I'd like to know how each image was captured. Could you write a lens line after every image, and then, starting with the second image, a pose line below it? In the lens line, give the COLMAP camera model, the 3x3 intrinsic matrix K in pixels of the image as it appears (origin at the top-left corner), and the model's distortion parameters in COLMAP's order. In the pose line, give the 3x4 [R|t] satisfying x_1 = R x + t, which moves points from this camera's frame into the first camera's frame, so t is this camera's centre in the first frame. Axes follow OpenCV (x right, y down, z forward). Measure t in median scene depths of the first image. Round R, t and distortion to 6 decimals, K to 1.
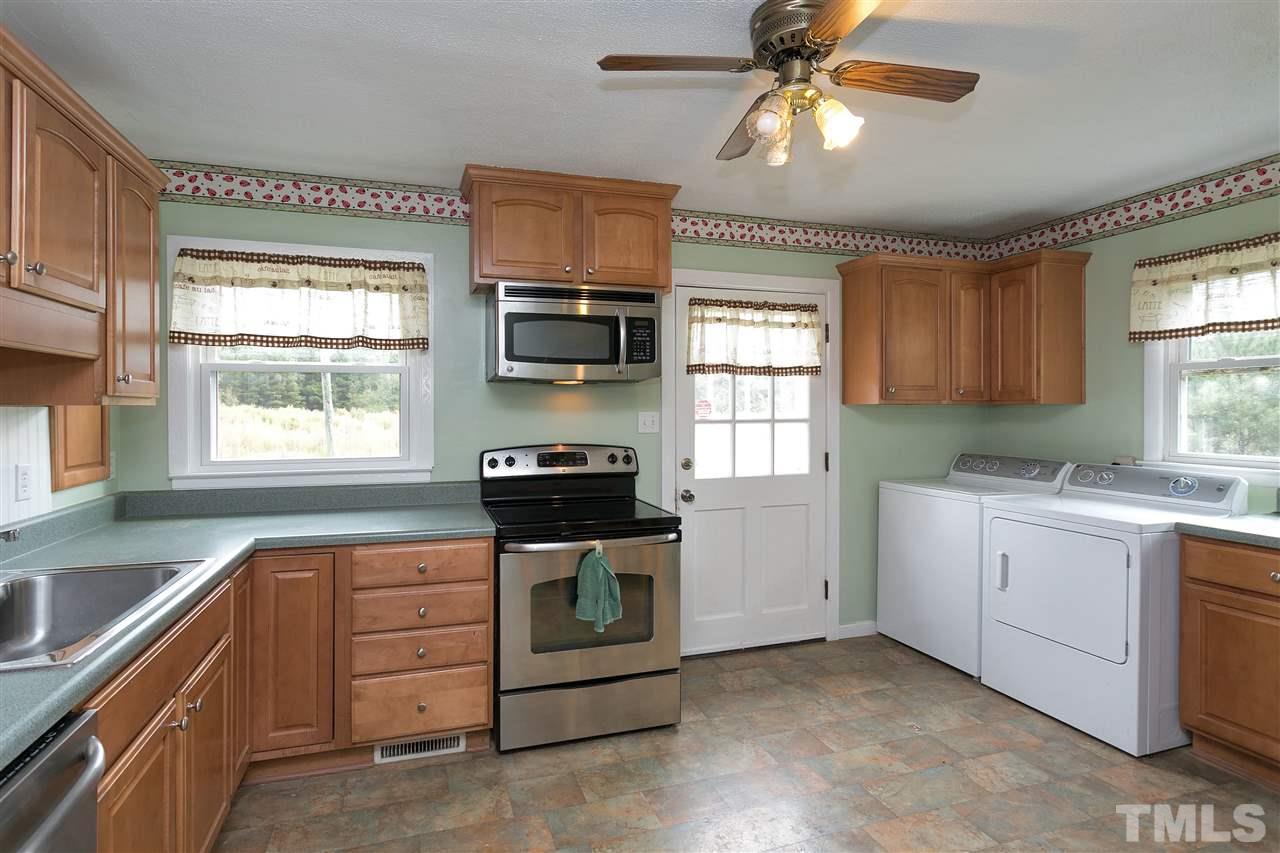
lens RADIAL K [[637.0, 0, 635.3], [0, 637.0, 409.0], [0, 0, 1]] dist [-0.000317, 0.007239]
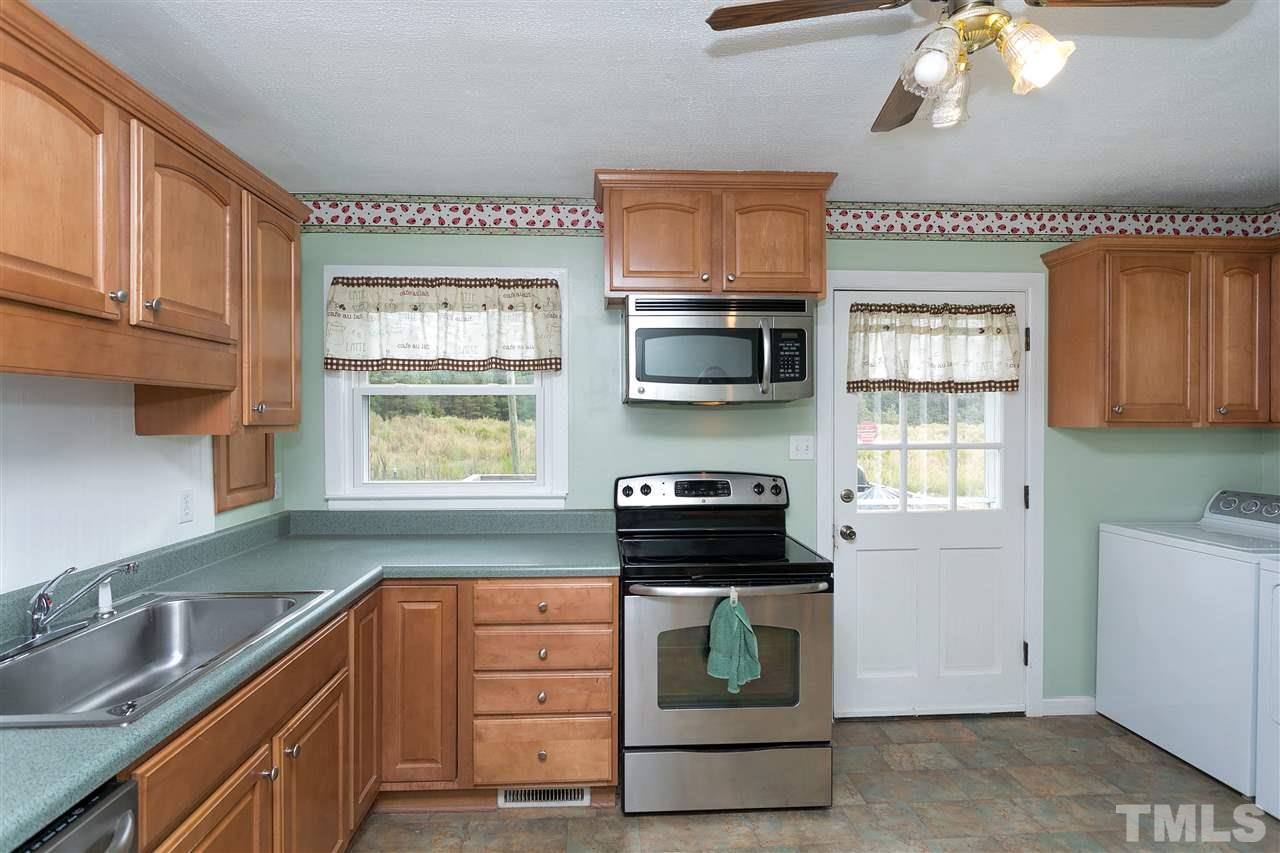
lens RADIAL K [[637.0, 0, 664.5], [0, 637.0, 422.8], [0, 0, 1]] dist [-0.000317, 0.007239]
pose [[0.972077, 0.001020, -0.234659, 0.047726], [0.000779, 0.999971, 0.007574, -0.022066], [0.234660, -0.007545, 0.972048, 0.114279]]
